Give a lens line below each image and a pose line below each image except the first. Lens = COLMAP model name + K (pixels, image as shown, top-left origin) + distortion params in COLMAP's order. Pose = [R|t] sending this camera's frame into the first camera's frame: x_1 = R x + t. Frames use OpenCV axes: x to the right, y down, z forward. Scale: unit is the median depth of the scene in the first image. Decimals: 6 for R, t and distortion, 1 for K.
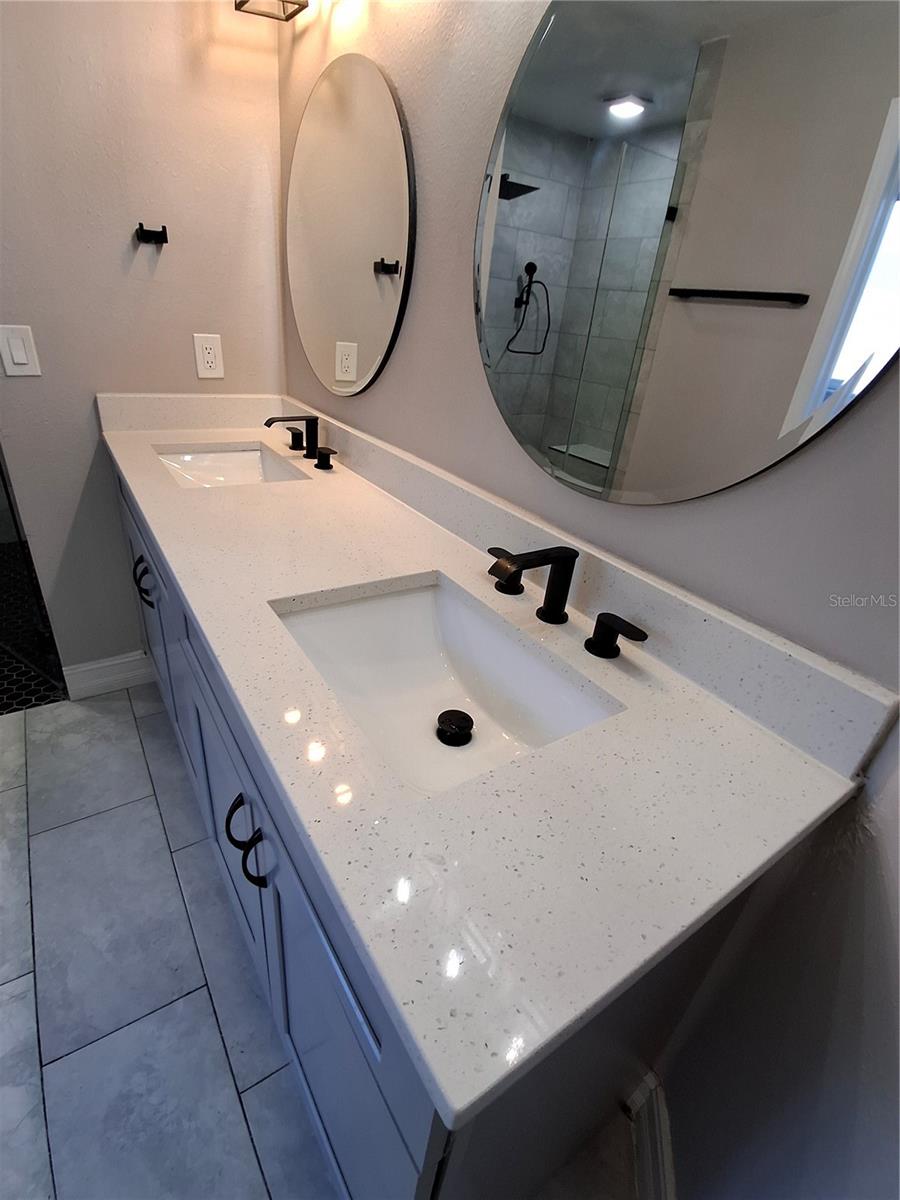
lens RADIAL K [[552.1, 0, 444.2], [0, 552.1, 602.6], [0, 0, 1]] dist [0.003054, -0.015225]
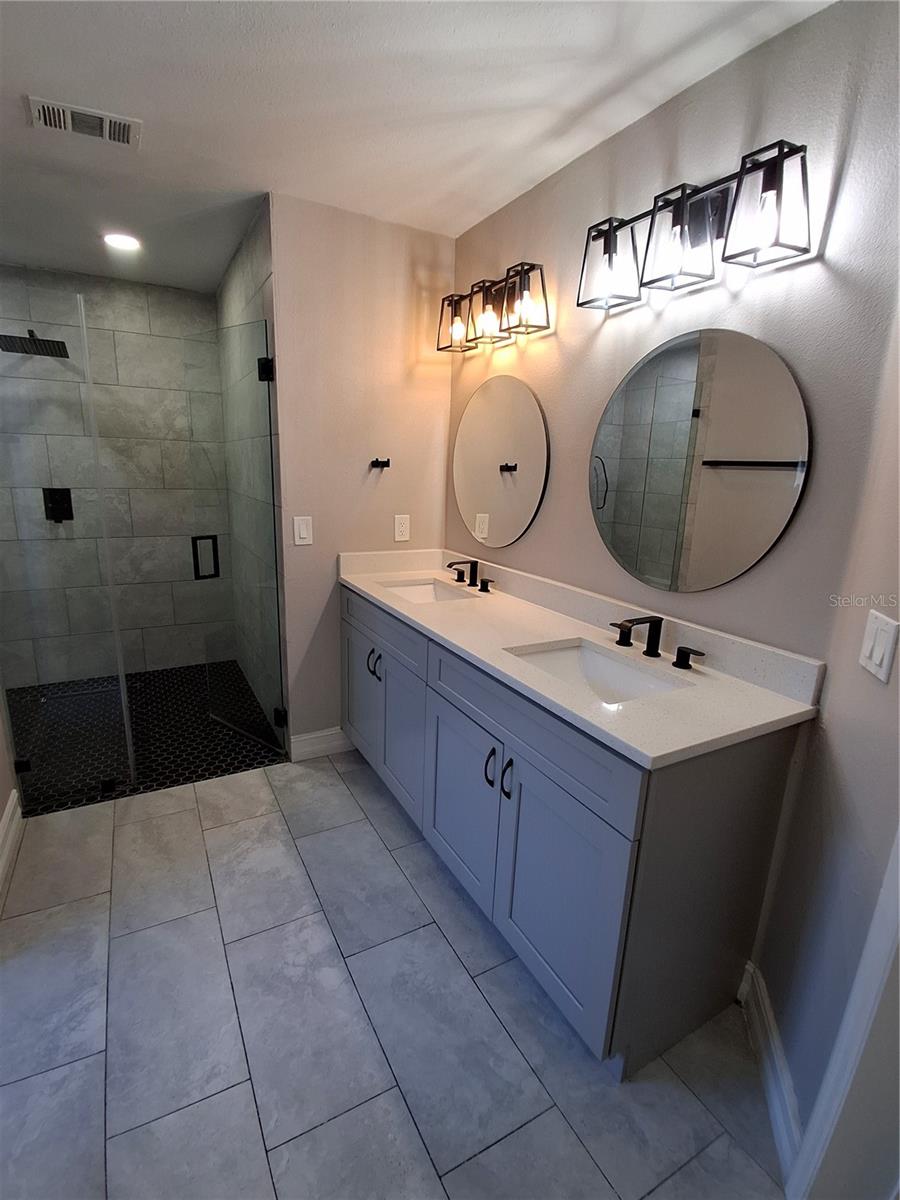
lens RADIAL K [[552.1, 0, 444.2], [0, 552.1, 602.6], [0, 0, 1]] dist [0.003054, -0.015225]
pose [[0.994083, -0.039064, -0.101359, -0.174484], [0.012370, 0.967741, -0.251642, 0.182654], [0.107920, 0.248899, 0.962498, -0.519453]]
